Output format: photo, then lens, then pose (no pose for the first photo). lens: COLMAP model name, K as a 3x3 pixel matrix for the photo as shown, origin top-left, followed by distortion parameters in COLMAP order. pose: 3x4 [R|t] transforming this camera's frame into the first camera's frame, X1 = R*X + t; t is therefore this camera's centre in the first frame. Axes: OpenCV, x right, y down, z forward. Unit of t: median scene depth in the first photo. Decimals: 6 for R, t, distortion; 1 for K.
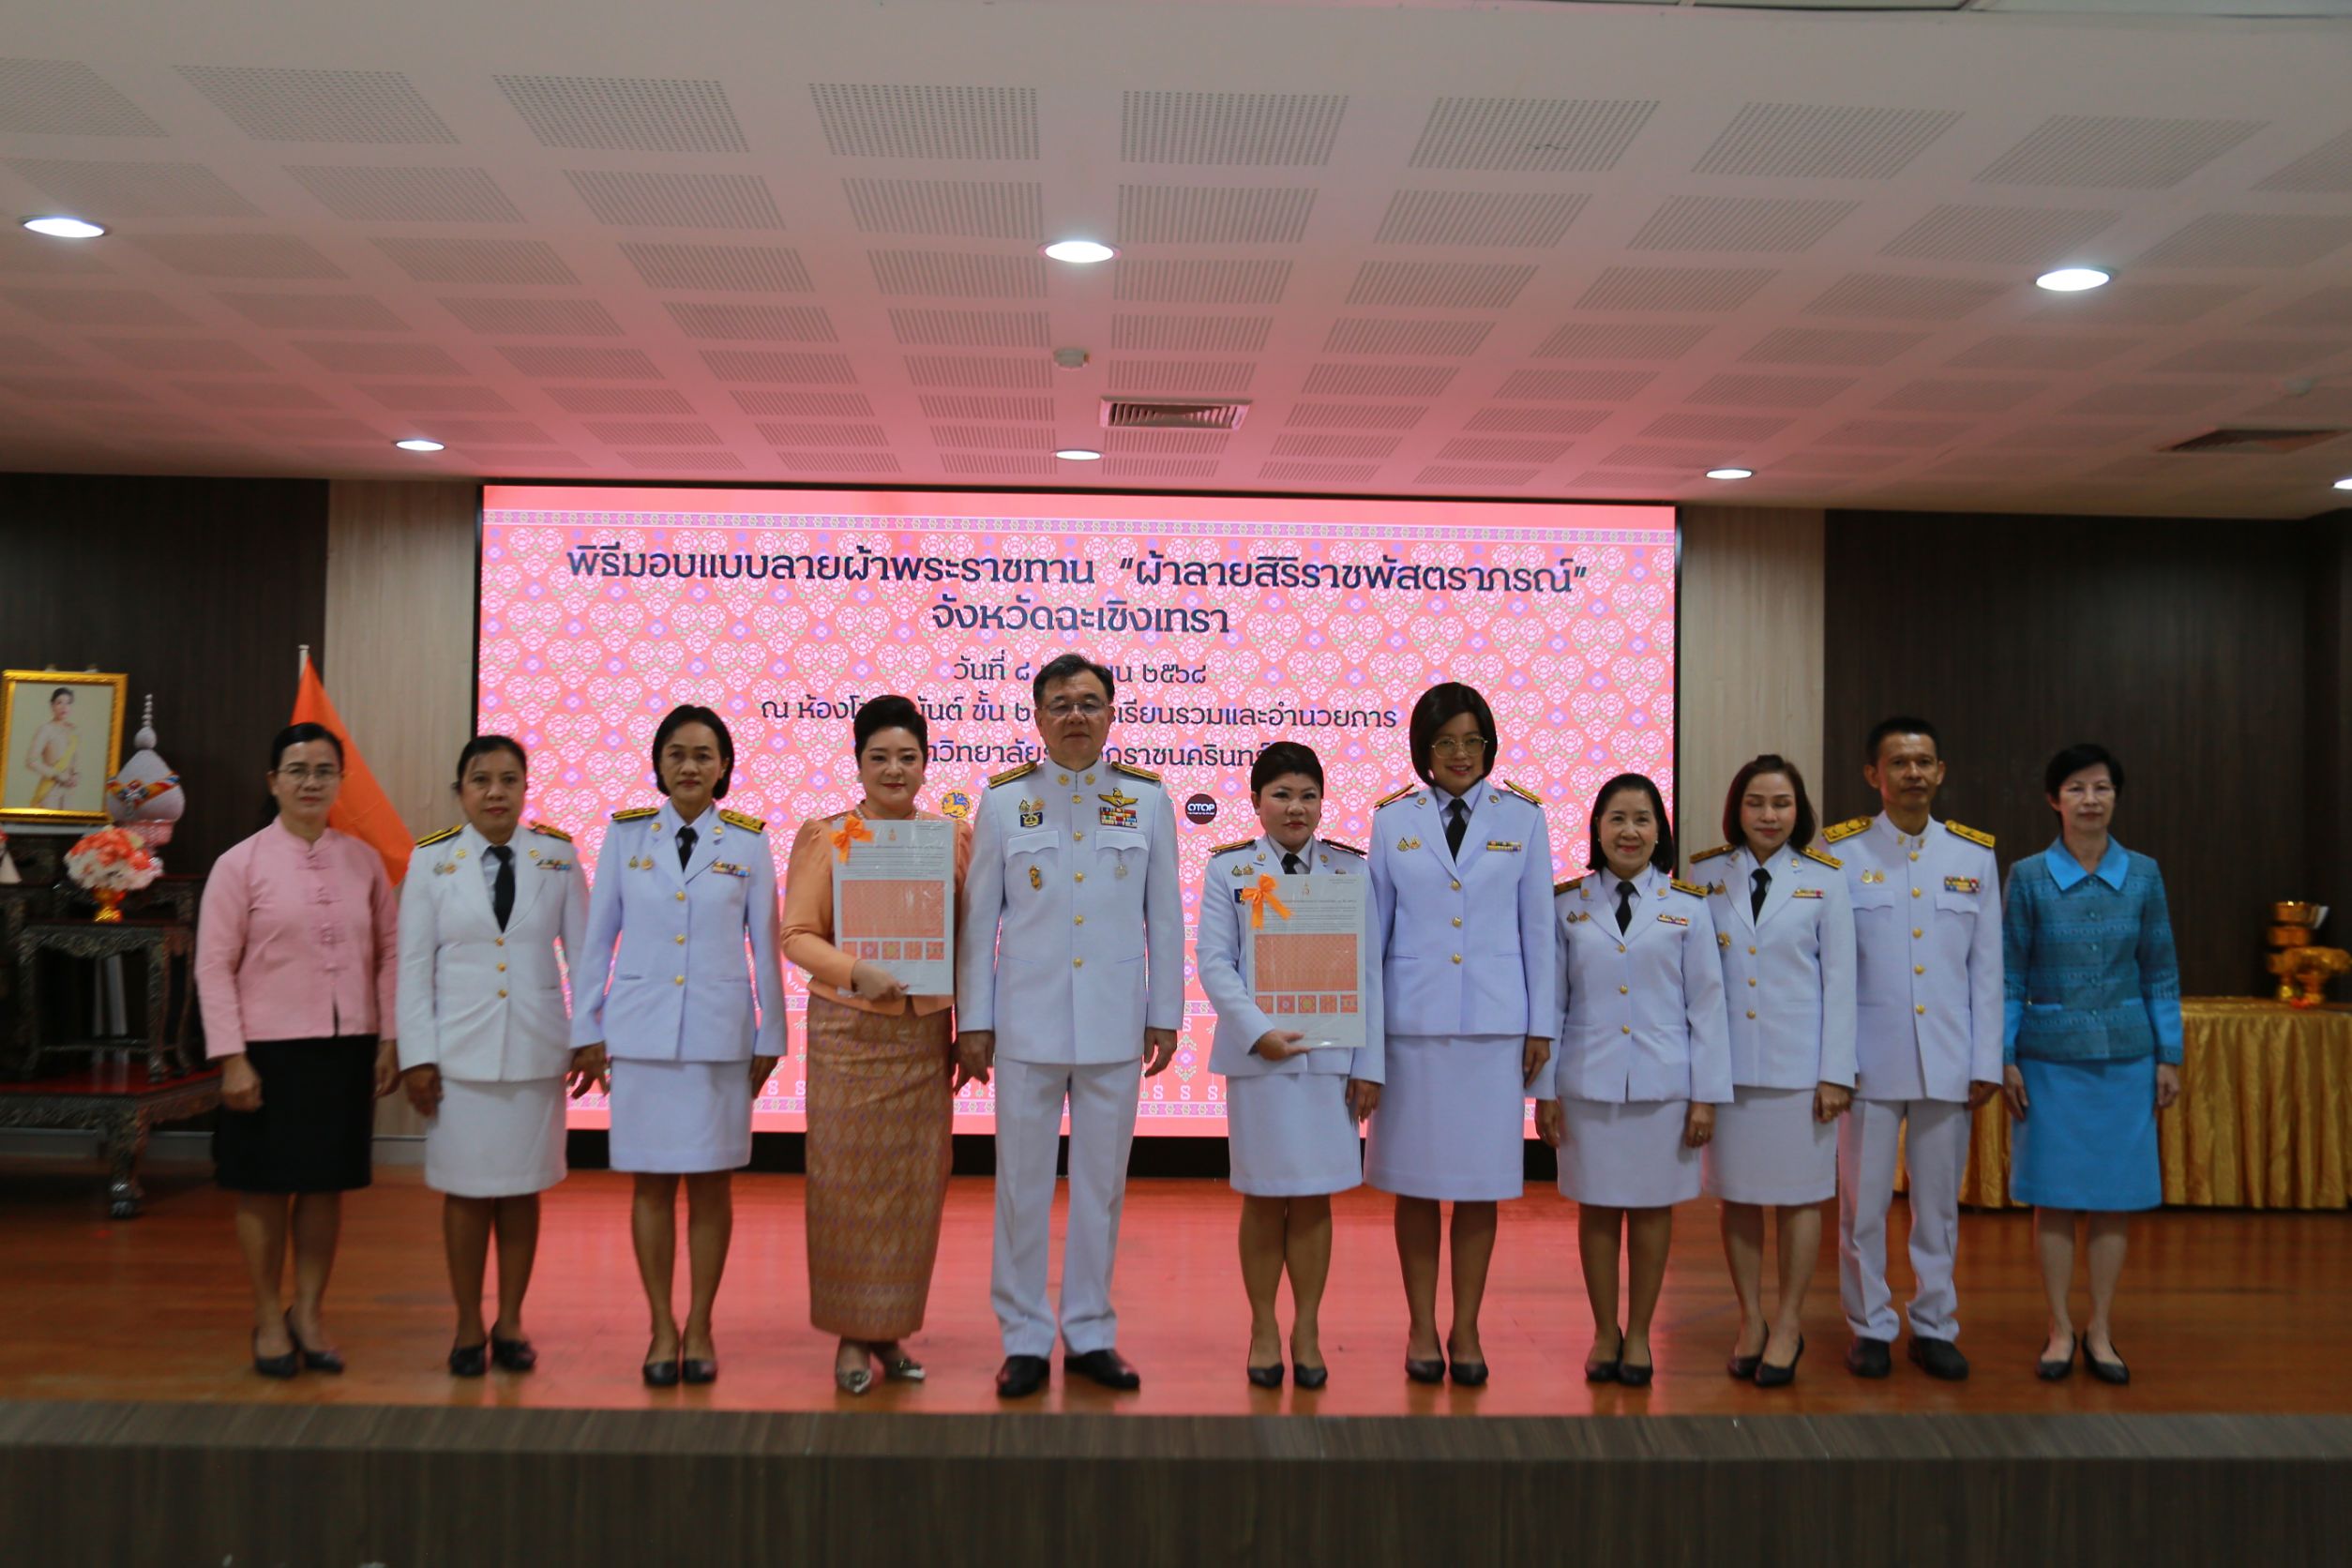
lens RADIAL K [[2356.0, 0, 1176.0], [0, 2356.0, 784.0], [0, 0, 1]] dist [-0.039621, 0.018068]
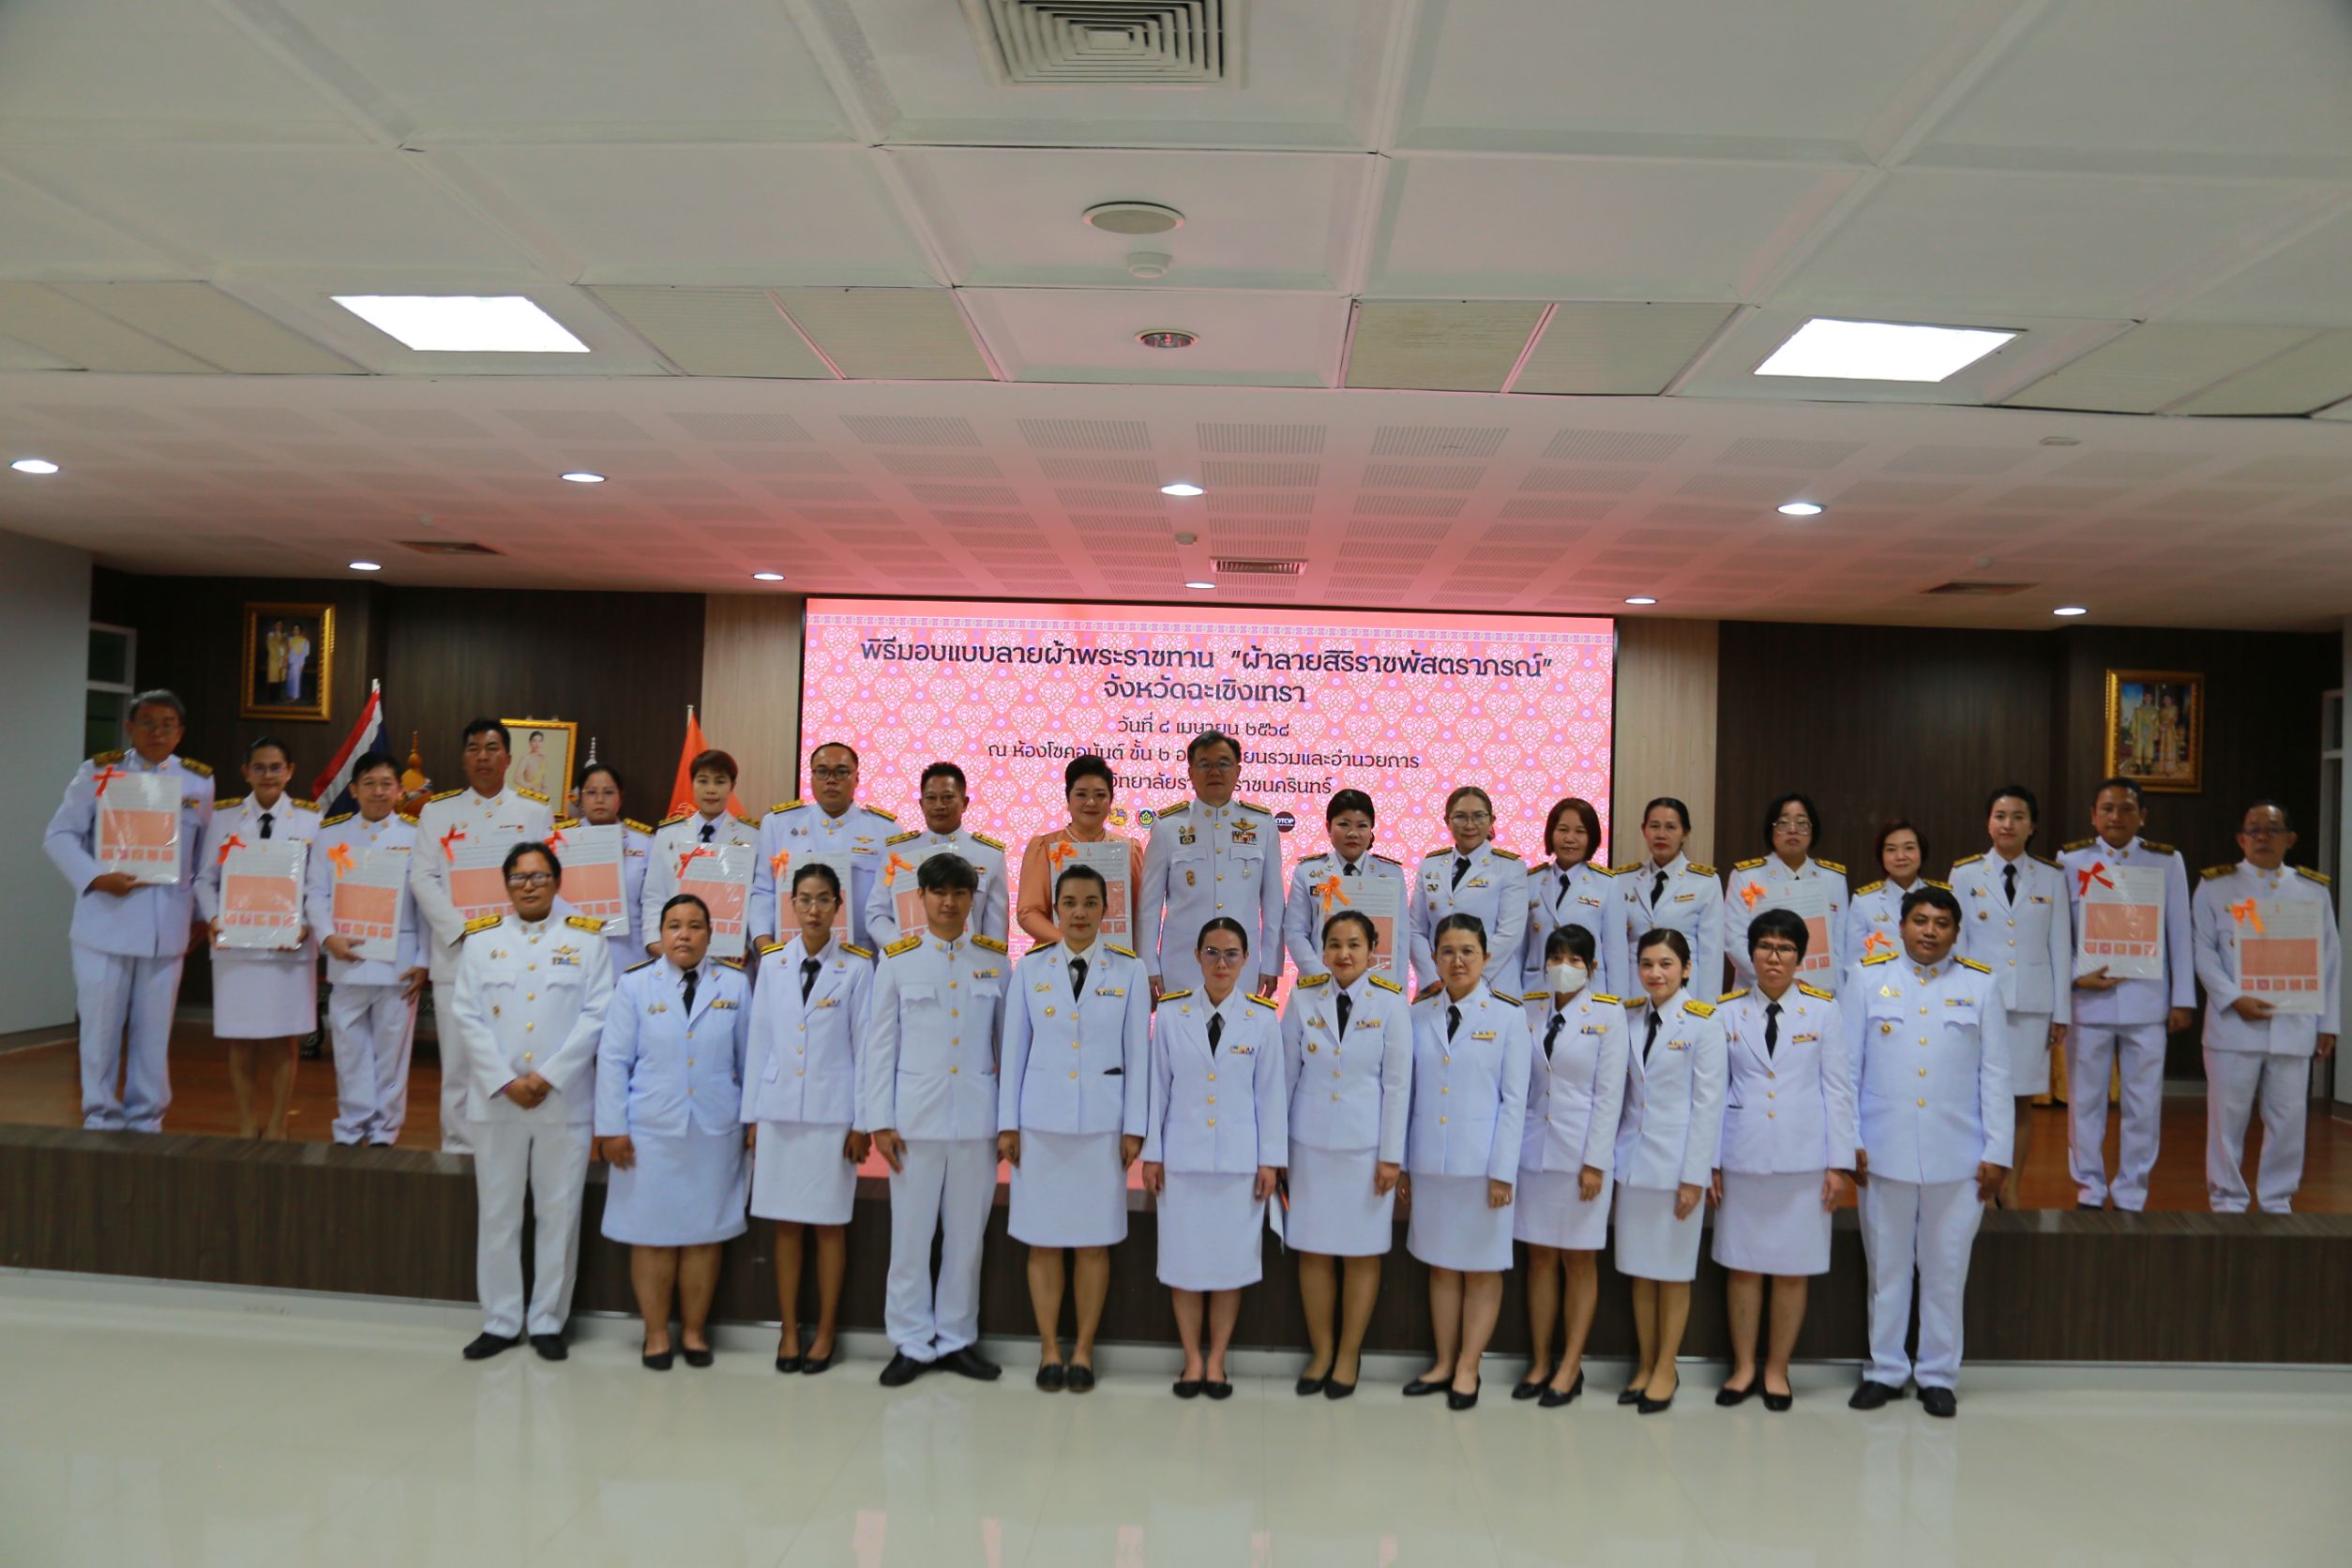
lens RADIAL K [[1968.5, 0, 1224.5], [0, 1968.5, 748.0], [0, 0, 1]] dist [-0.145975, 0.001246]
pose [[0.998232, 0.012381, -0.058136, 0.044053], [-0.013239, 0.999809, -0.014395, -0.017340], [0.057946, 0.015140, 0.998205, -0.225648]]
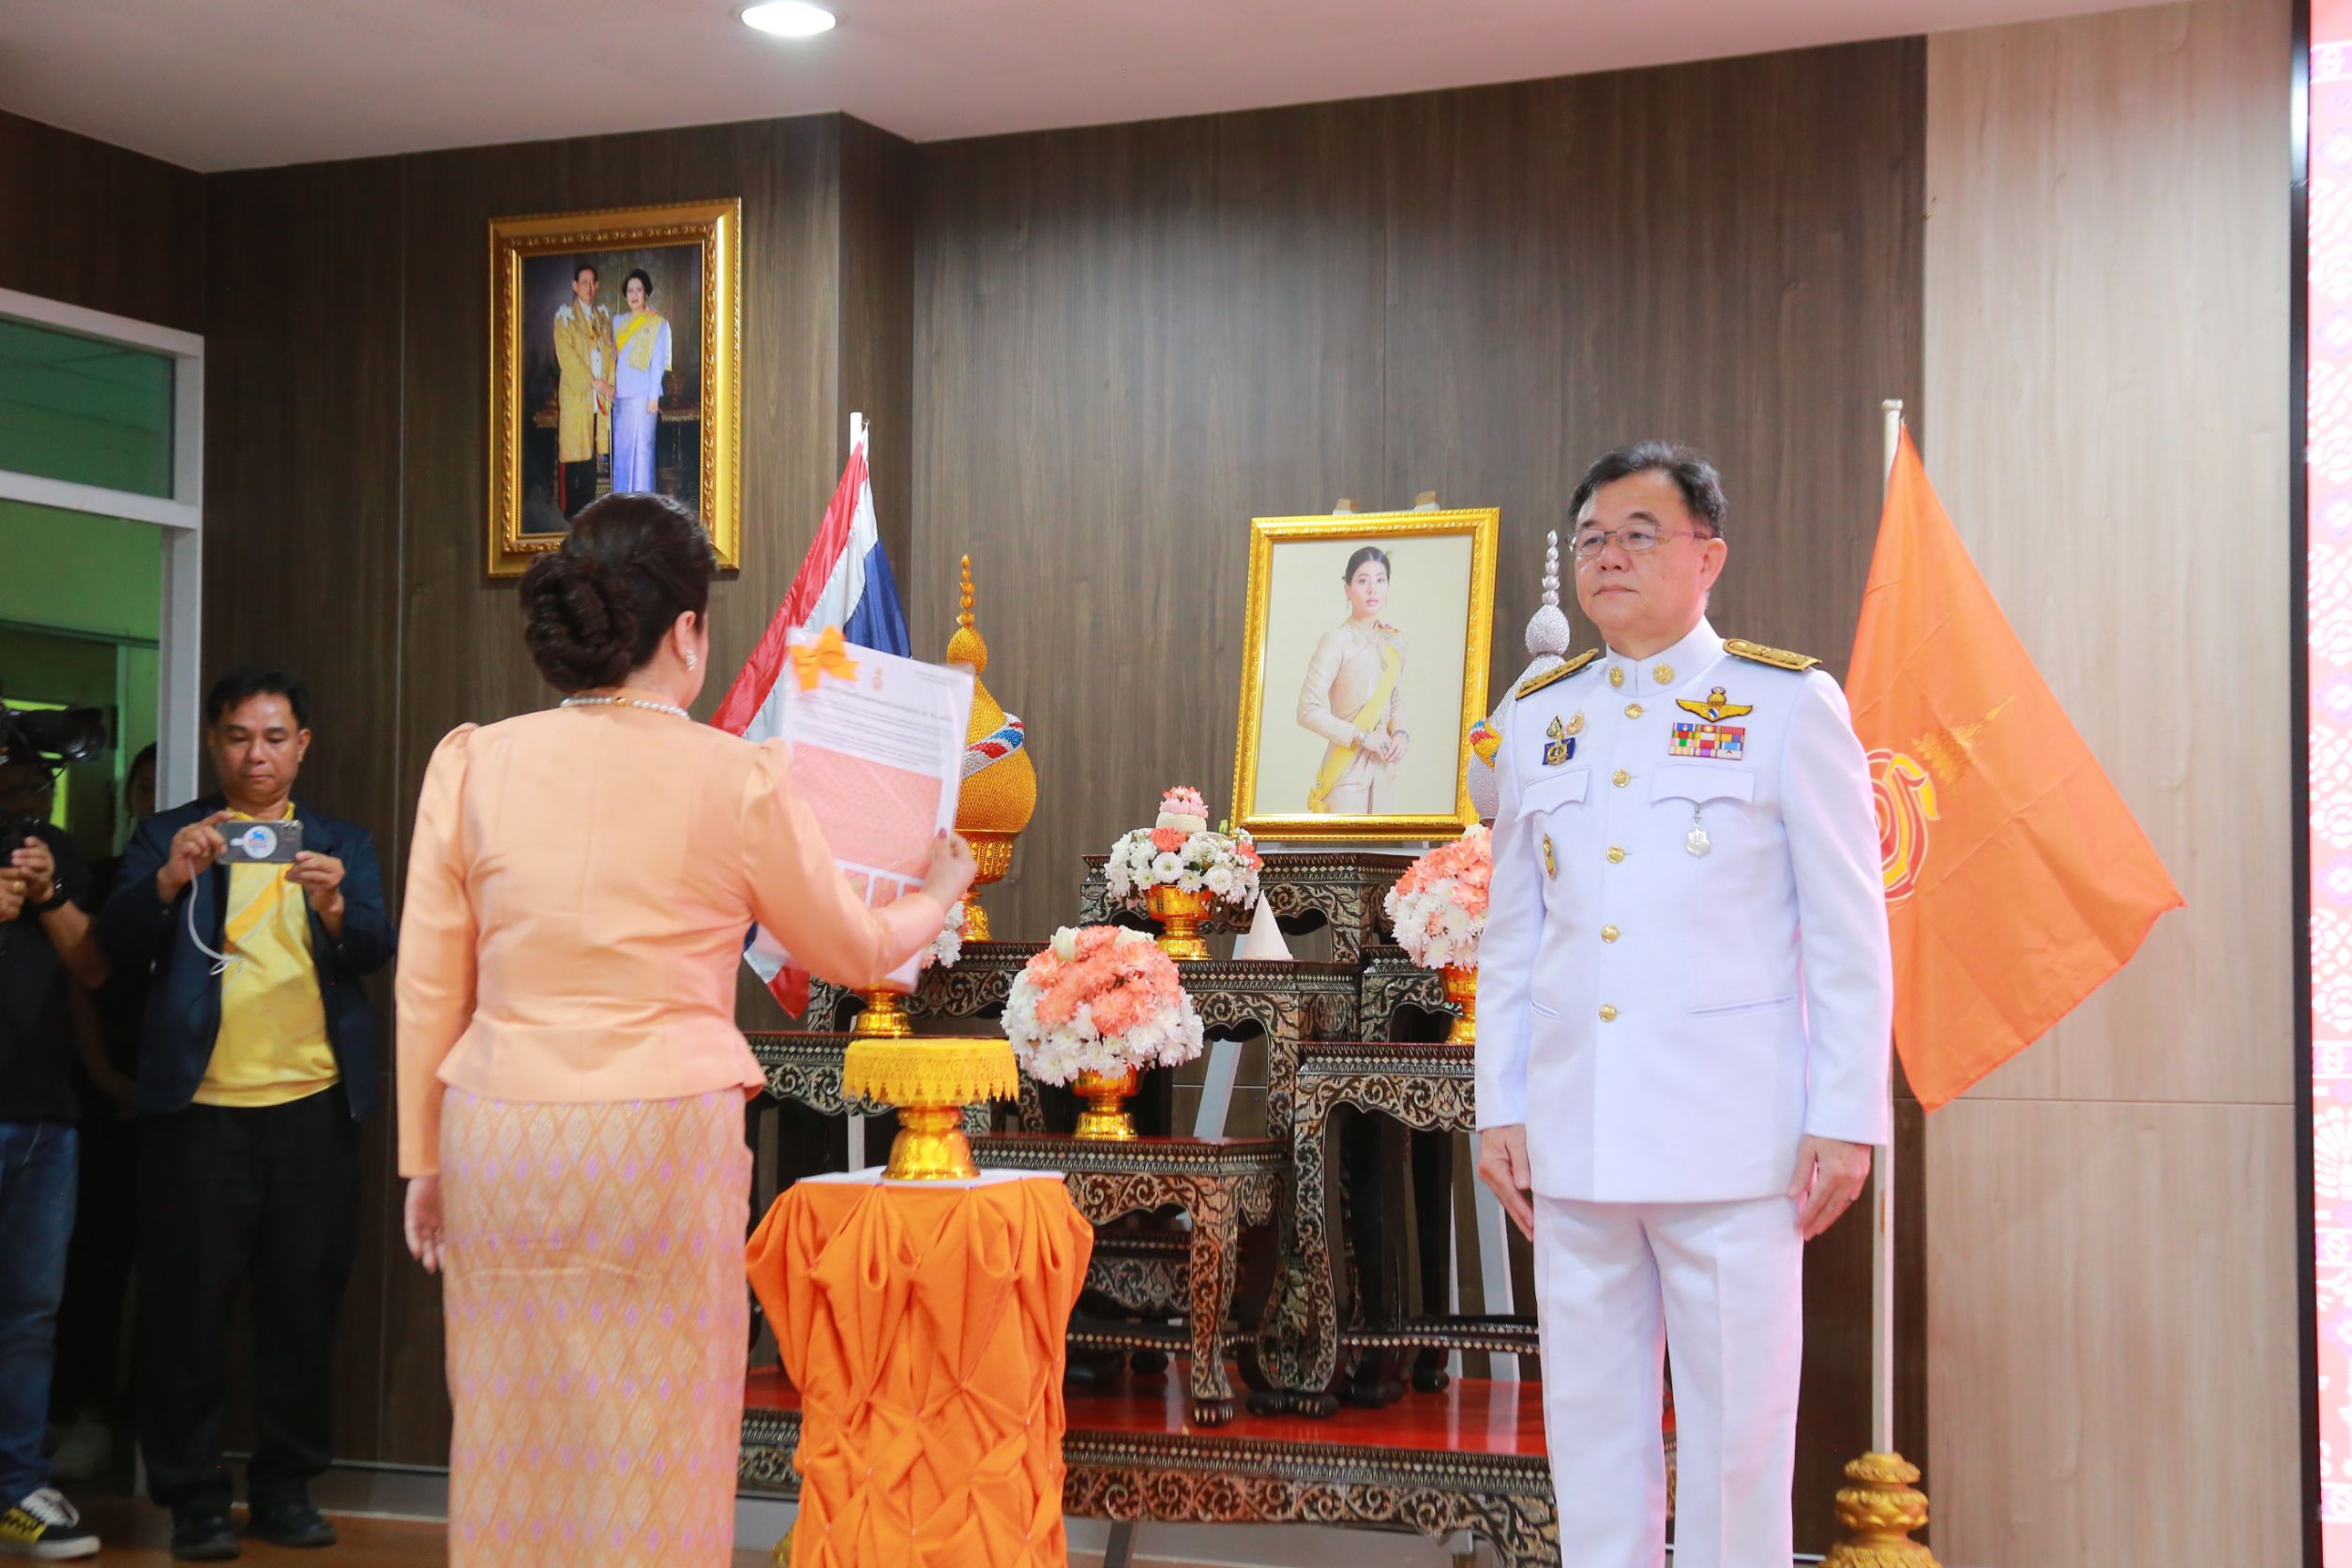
lens RADIAL K [[3953.3, 0, 1178.9], [0, 3953.3, 837.6], [0, 0, 1]] dist [0.201414, 0.033818]
pose [[0.883197, -0.027290, -0.468207, -0.143110], [0.020061, 0.999590, -0.020421, 0.029780], [0.468572, 0.008643, 0.883383, 0.289174]]
